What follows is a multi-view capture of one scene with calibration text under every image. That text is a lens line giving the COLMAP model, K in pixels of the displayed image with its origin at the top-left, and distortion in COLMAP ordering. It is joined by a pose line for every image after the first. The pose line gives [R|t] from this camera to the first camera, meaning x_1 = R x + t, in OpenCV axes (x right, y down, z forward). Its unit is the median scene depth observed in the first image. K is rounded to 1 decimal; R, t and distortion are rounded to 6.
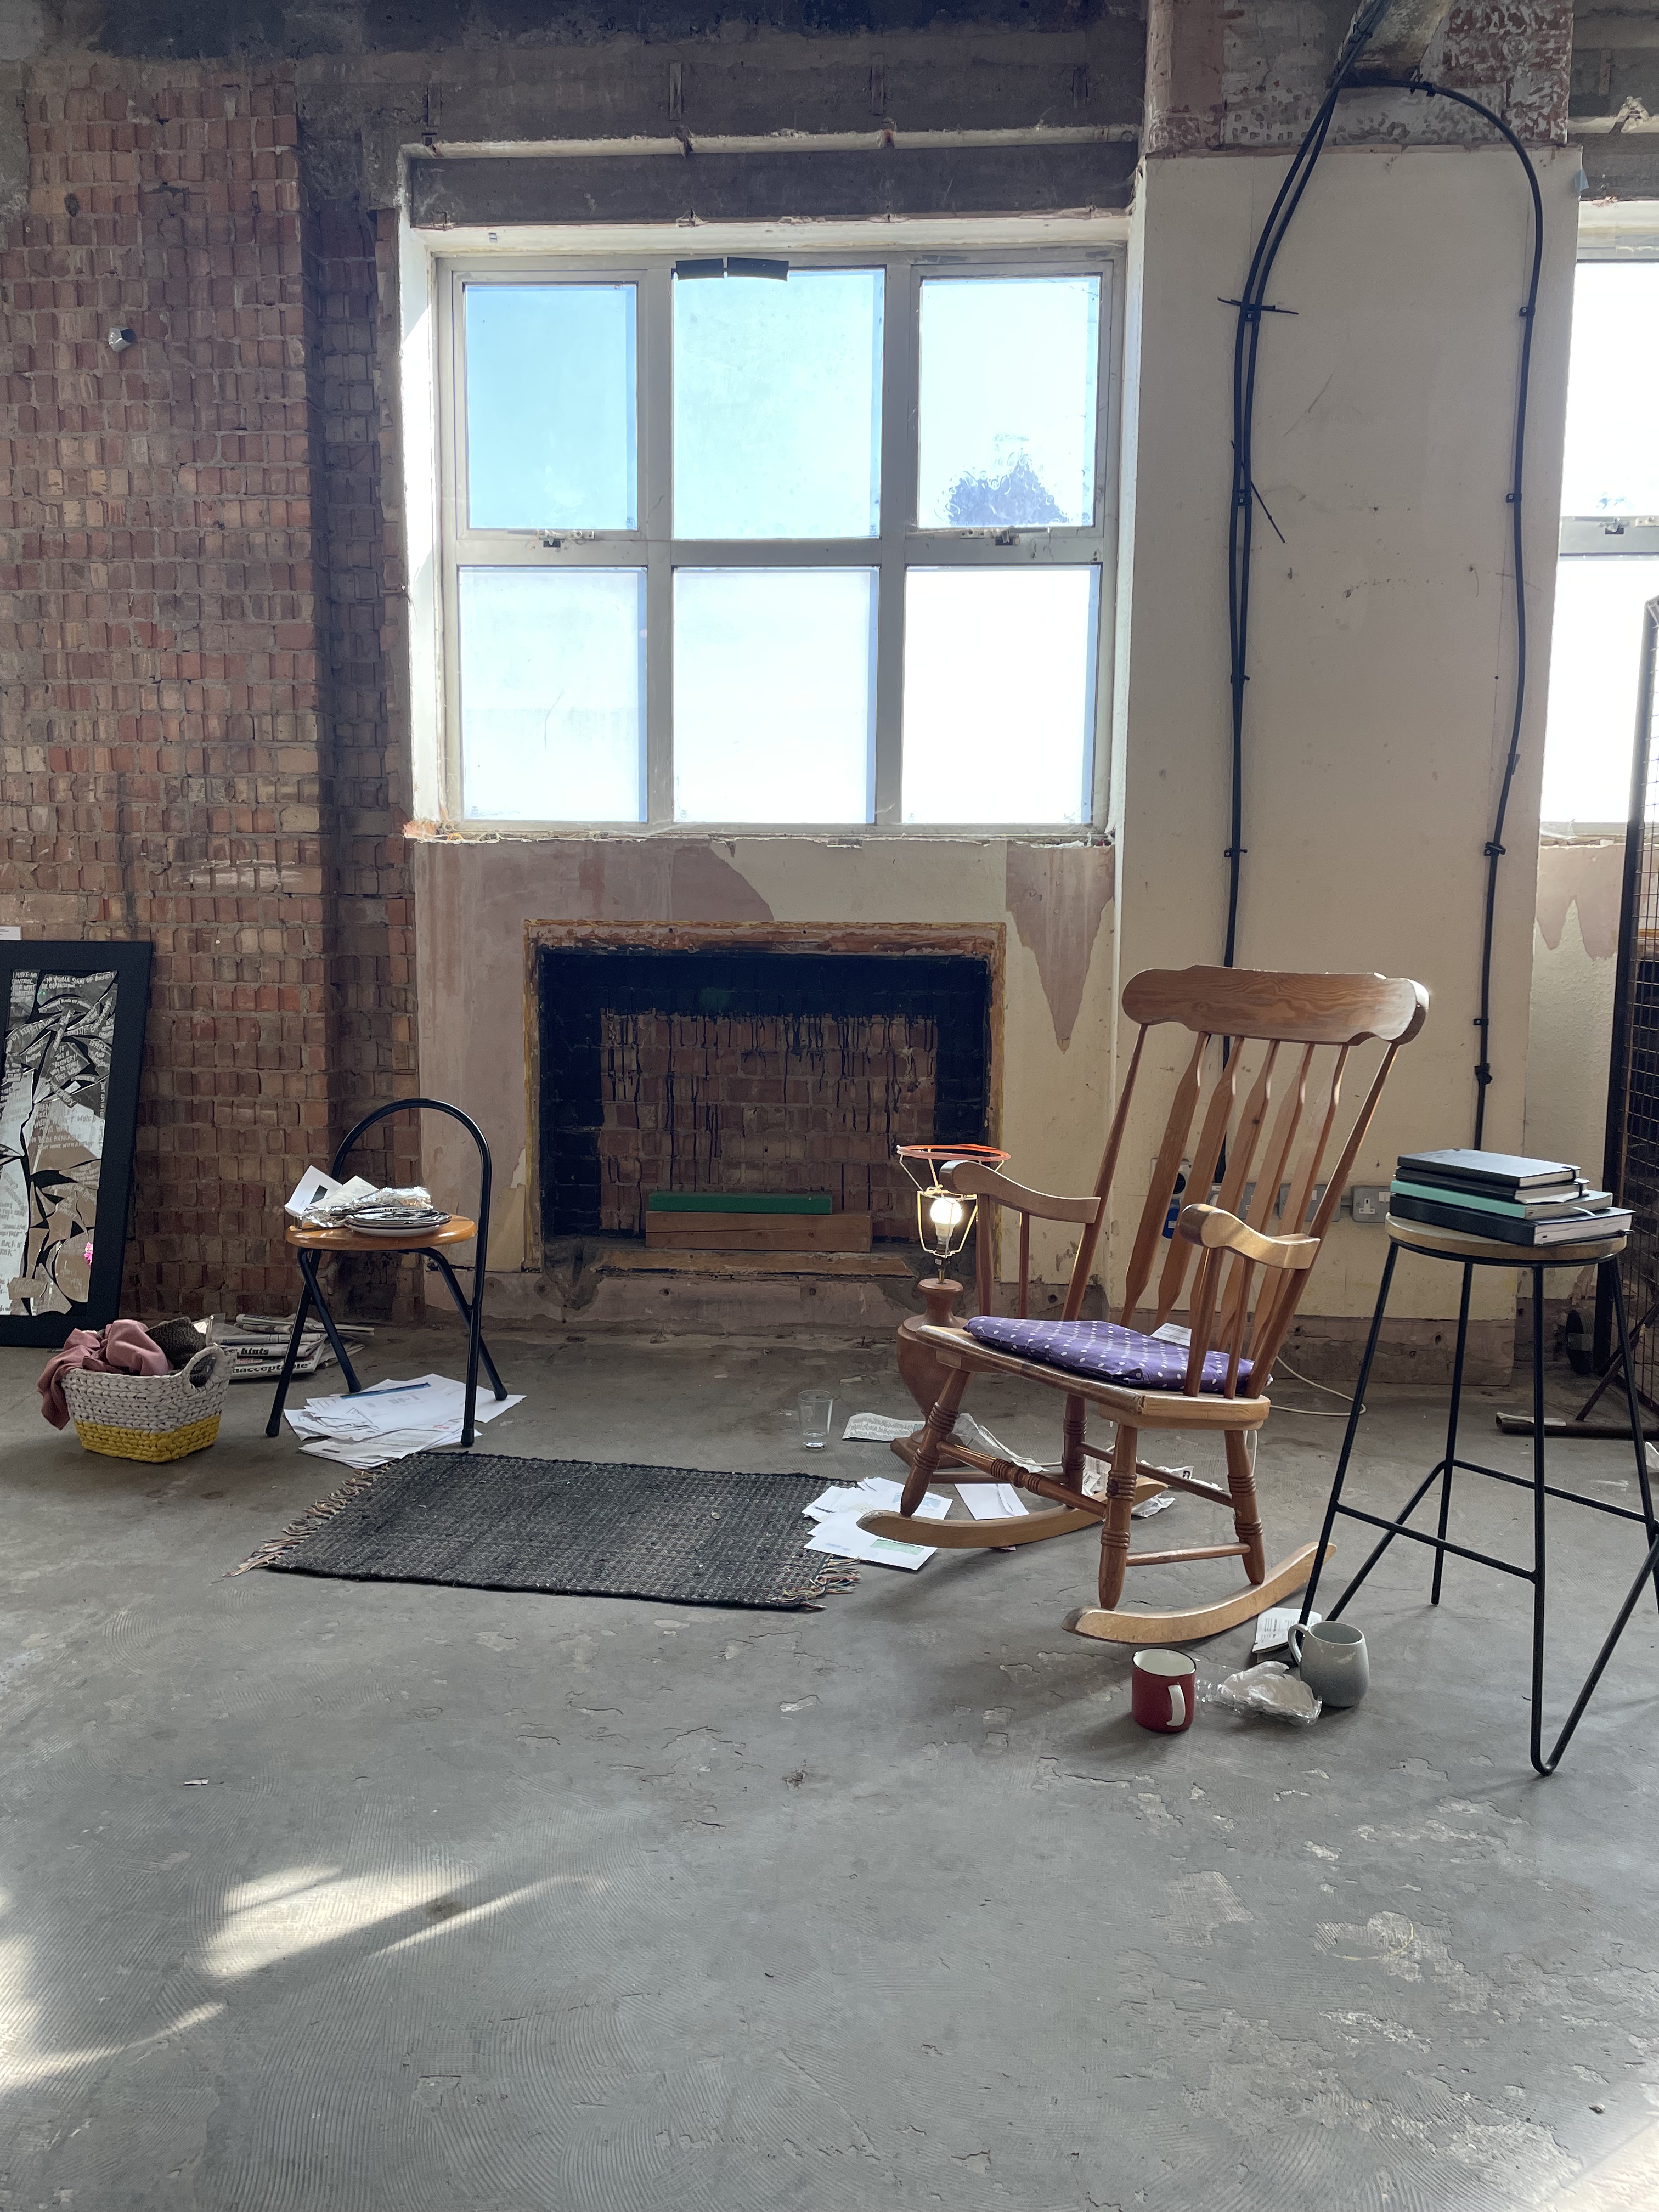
lens RADIAL K [[1696.5, 0, 832.7], [0, 1696.5, 1100.0], [0, 0, 1]] dist [0.080350, -0.101355]
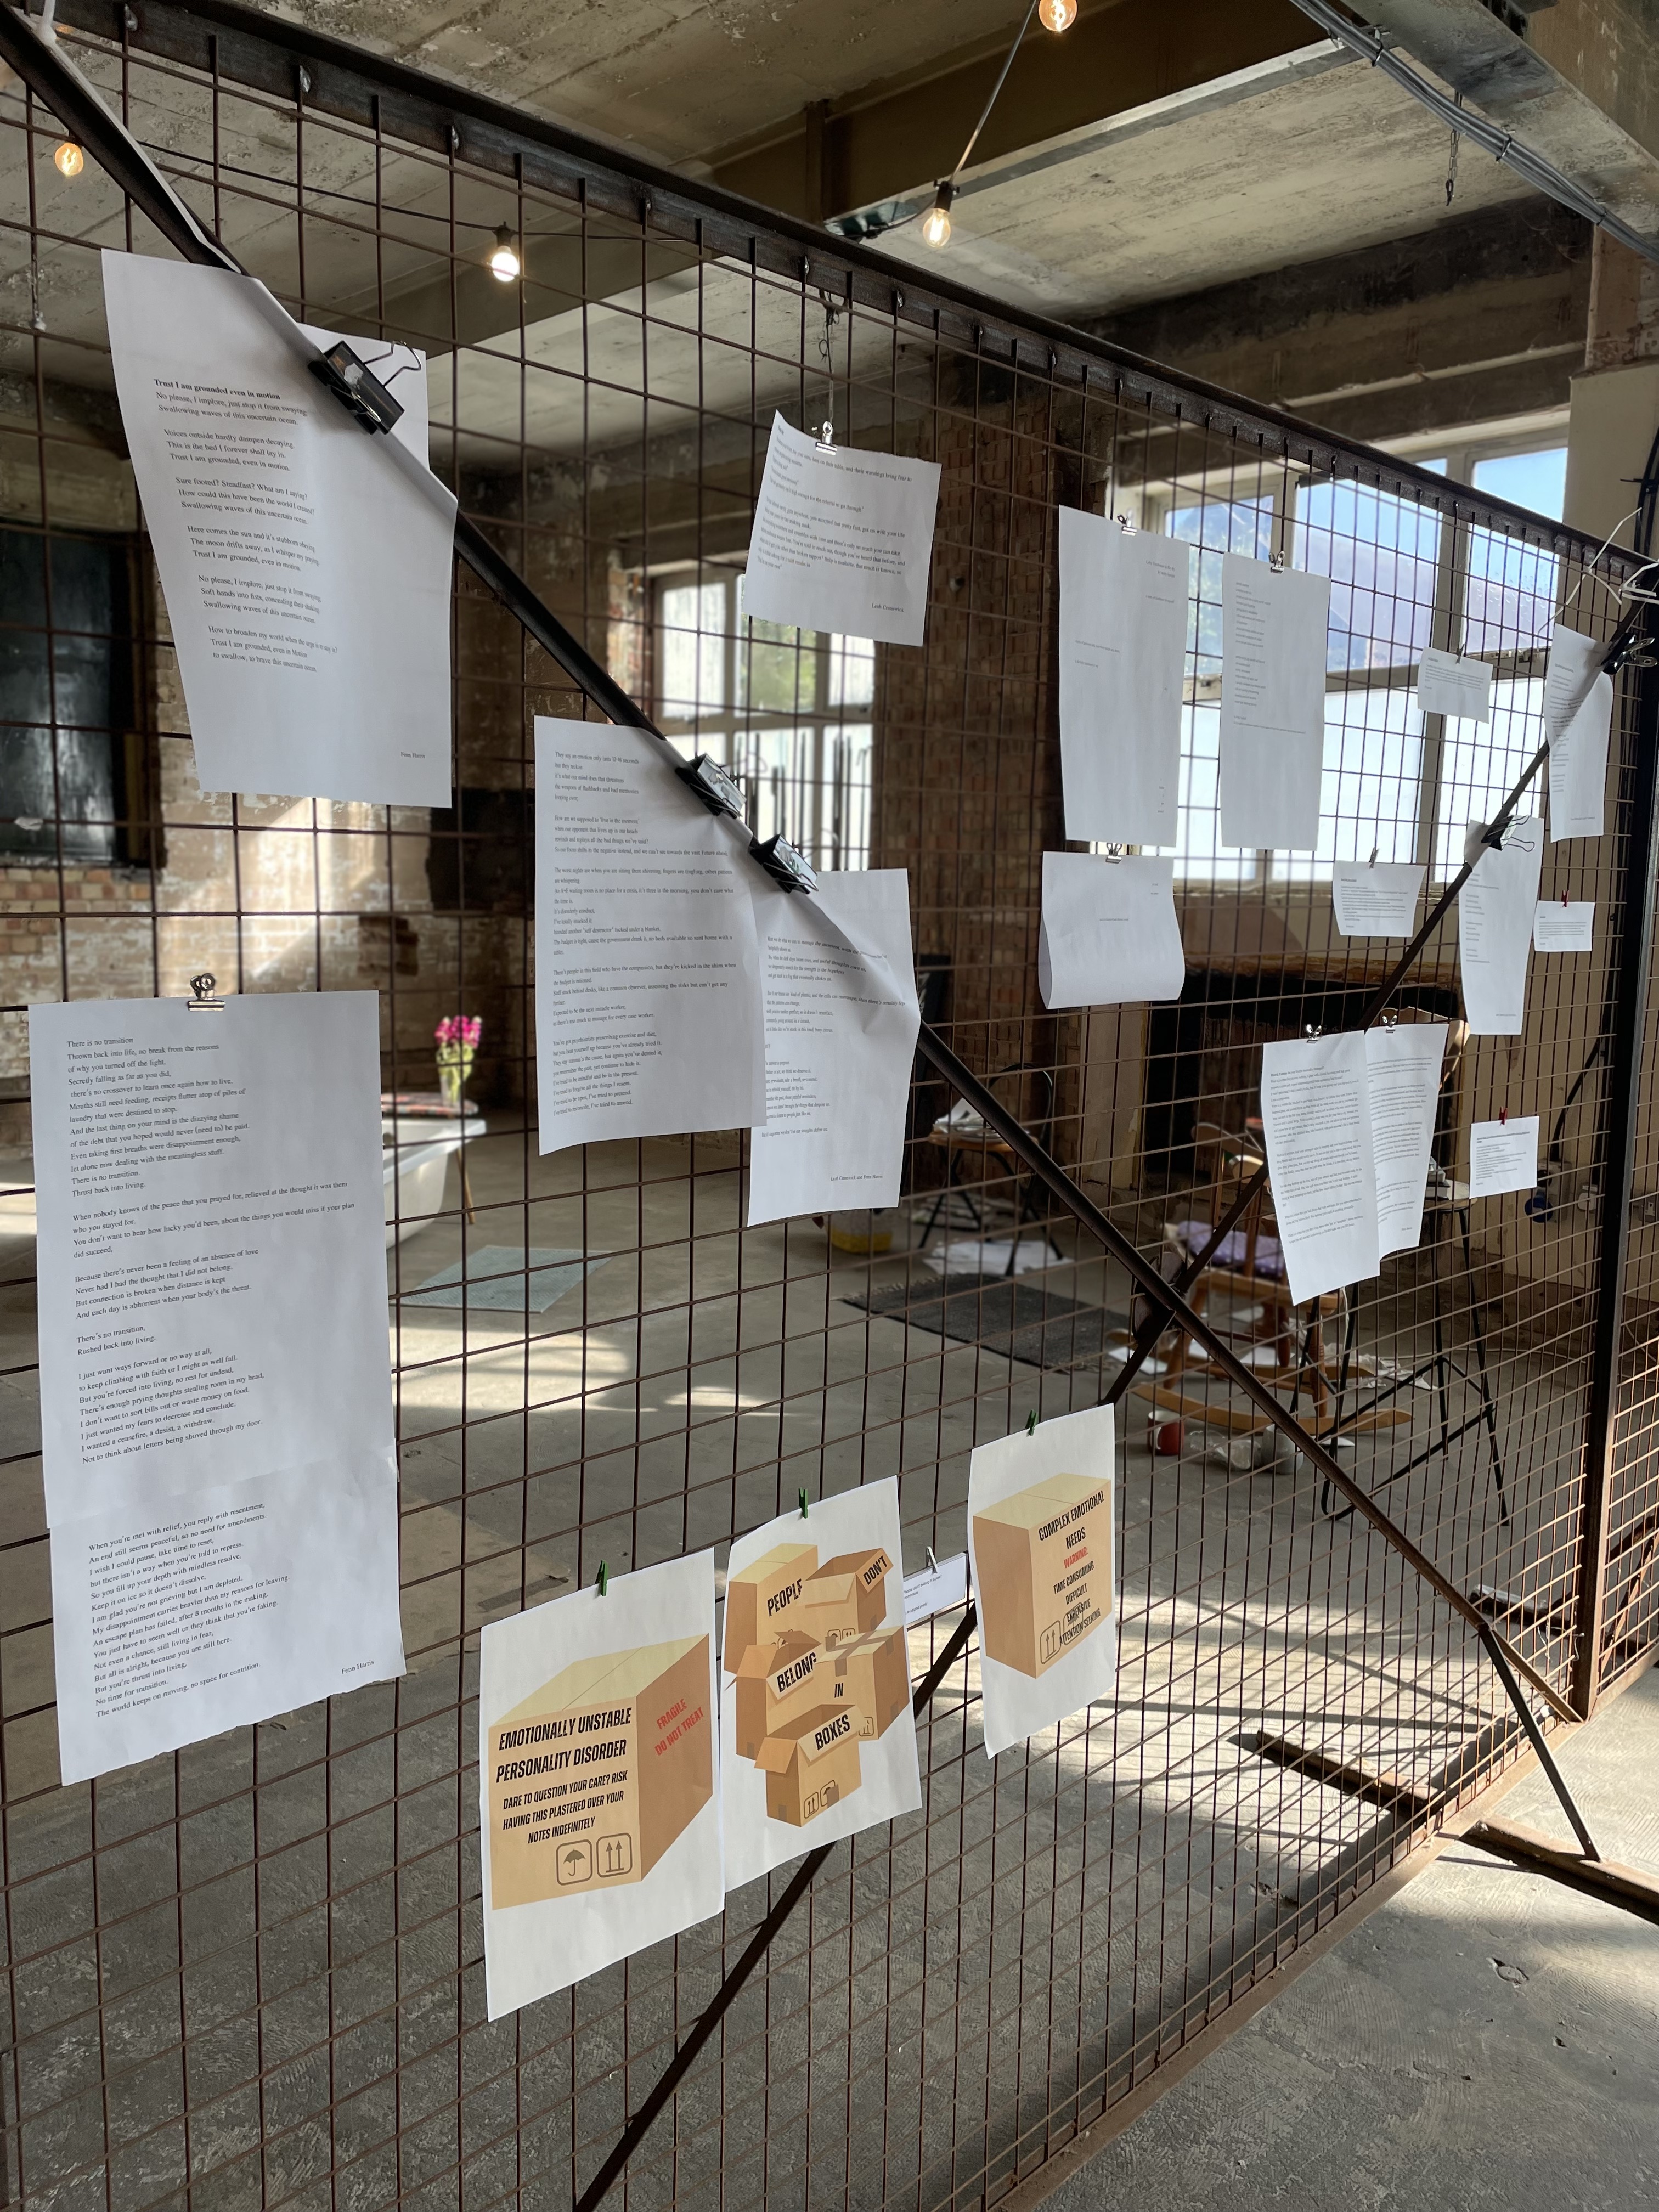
lens RADIAL K [[1696.5, 0, 814.1], [0, 1696.5, 1117.6], [0, 0, 1]] dist [0.080350, -0.101355]
pose [[0.756769, 0.099165, -0.646117, 0.564129], [-0.085691, 0.994946, 0.052336, -0.014074], [0.648042, 0.015760, 0.761442, -0.298942]]
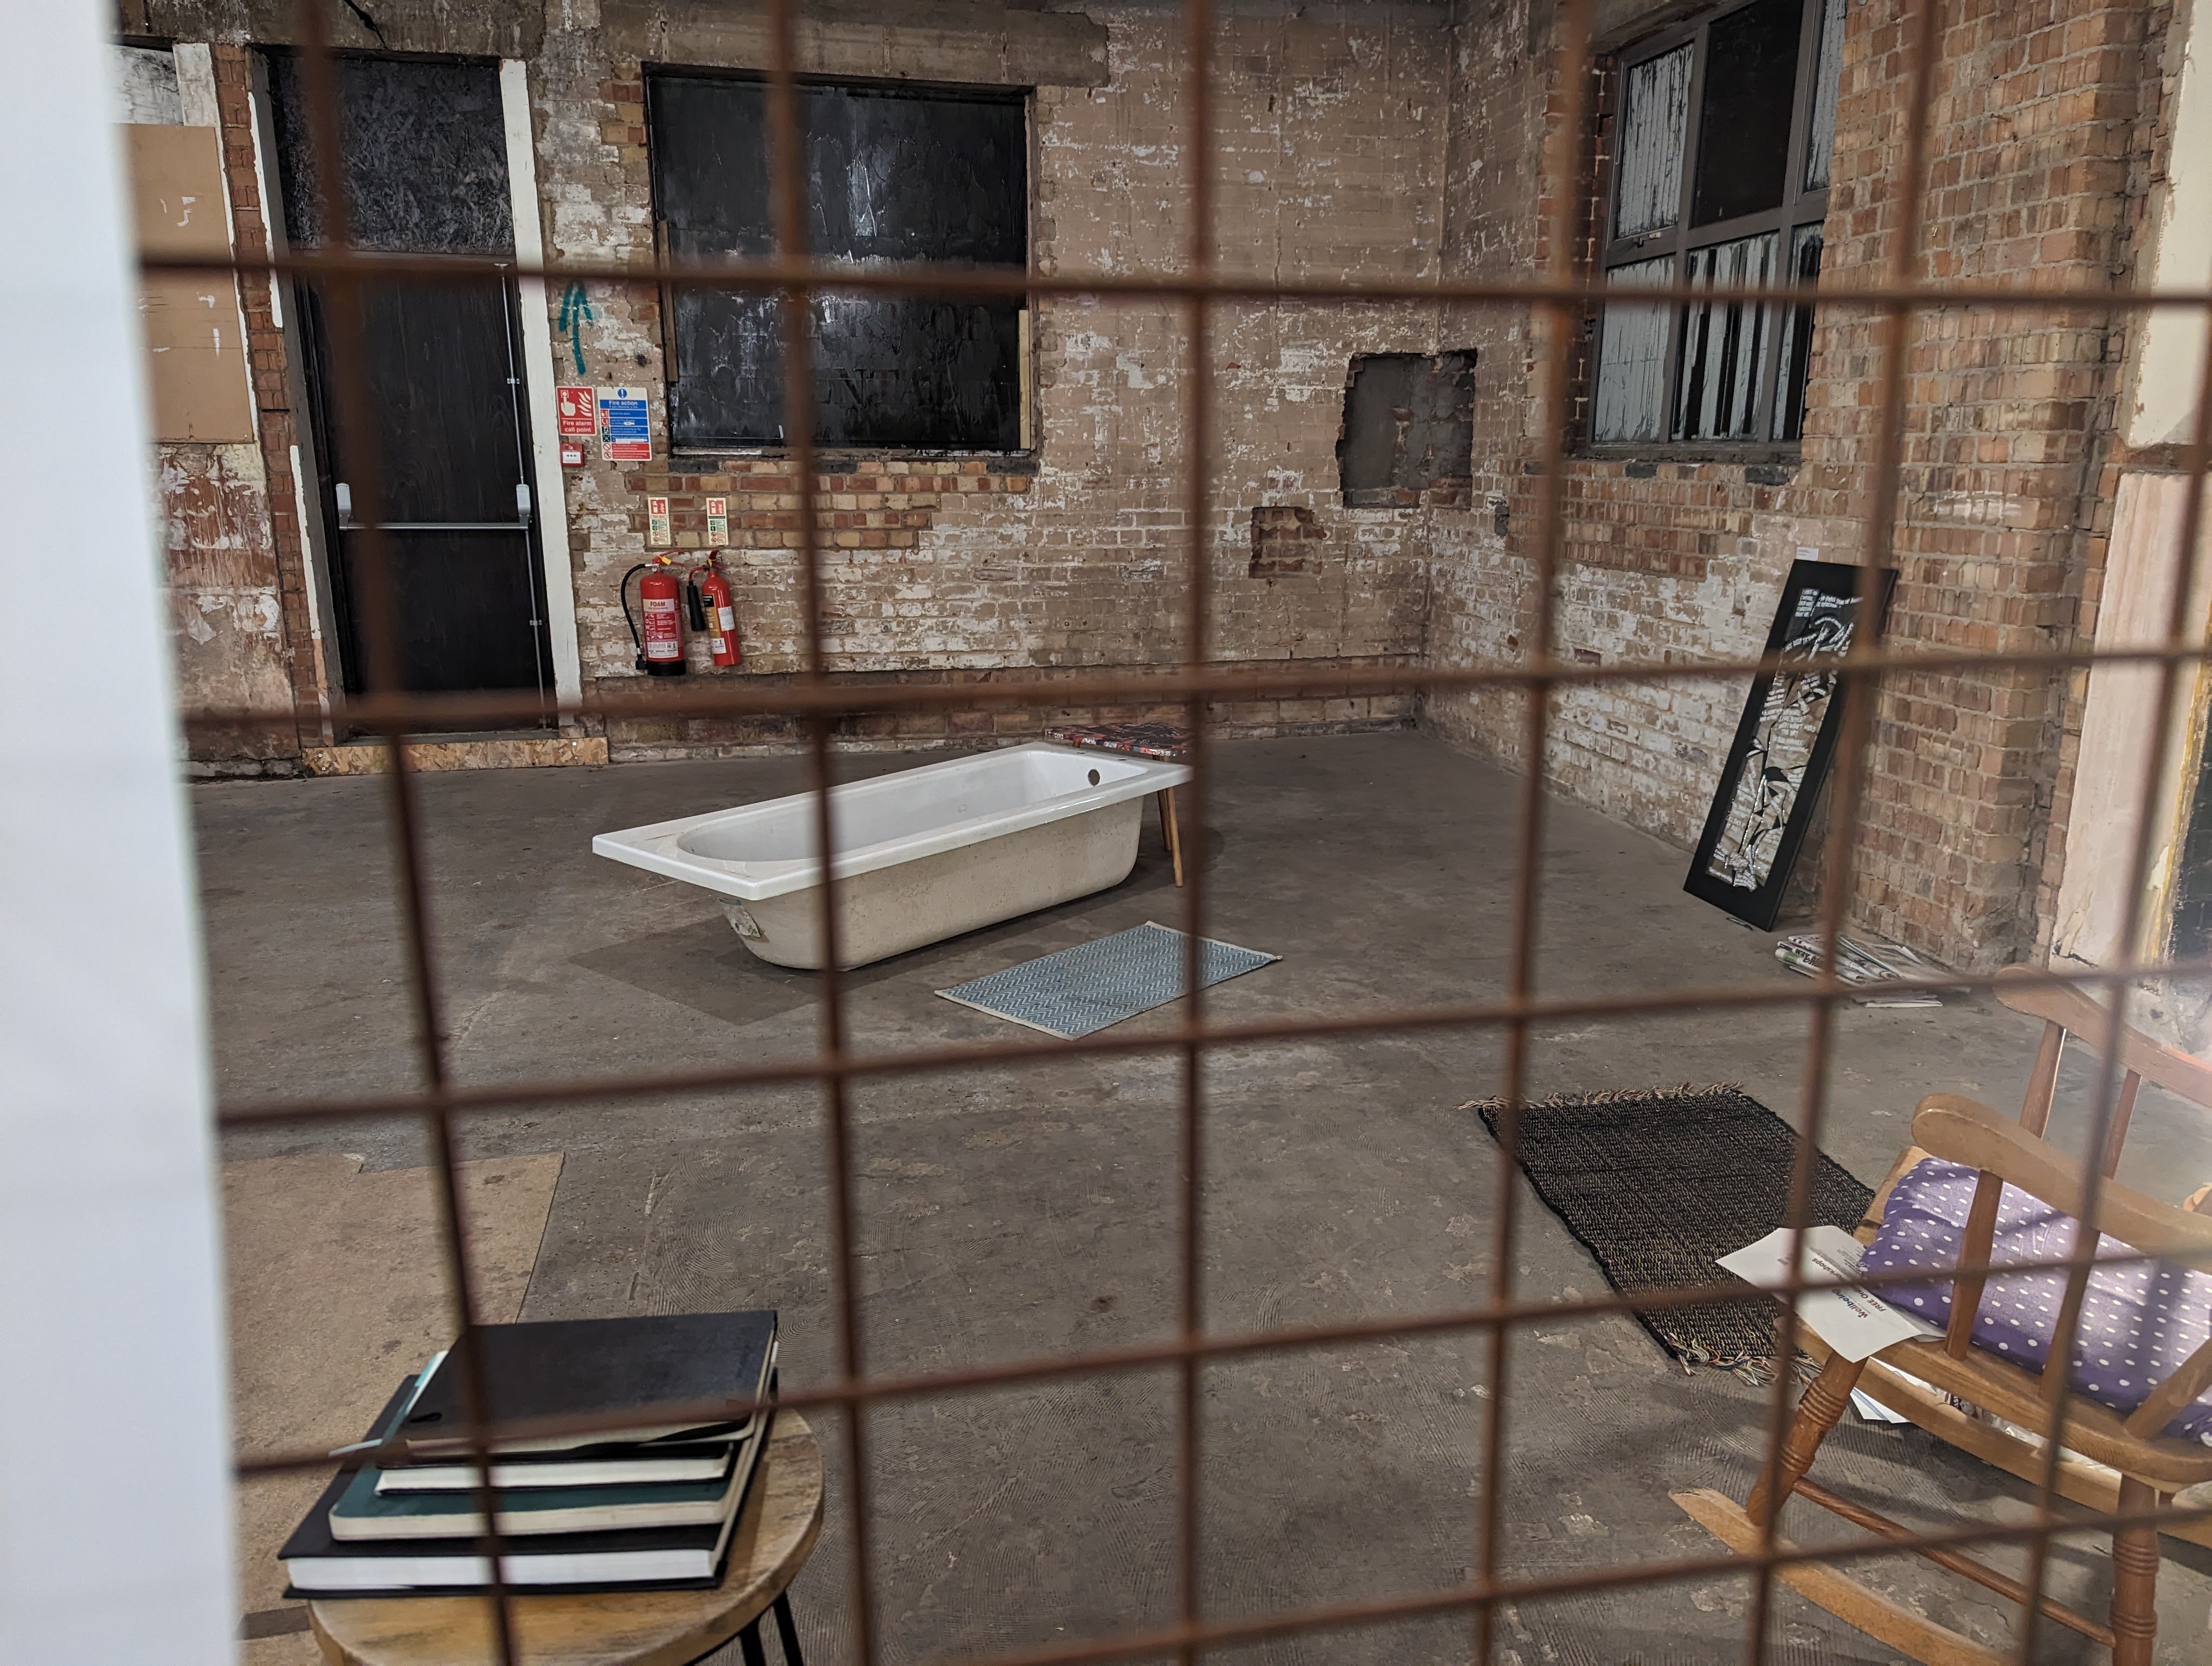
lens RADIAL K [[1556.1, 0, 1097.4], [0, 1556.1, 827.0], [0, 0, 1]] dist [0.045759, -0.036305]
pose [[0.254140, 0.220220, -0.941762, 0.420814], [-0.104838, 0.974267, 0.199530, -0.081274], [0.961469, 0.048025, 0.270687, 0.288307]]
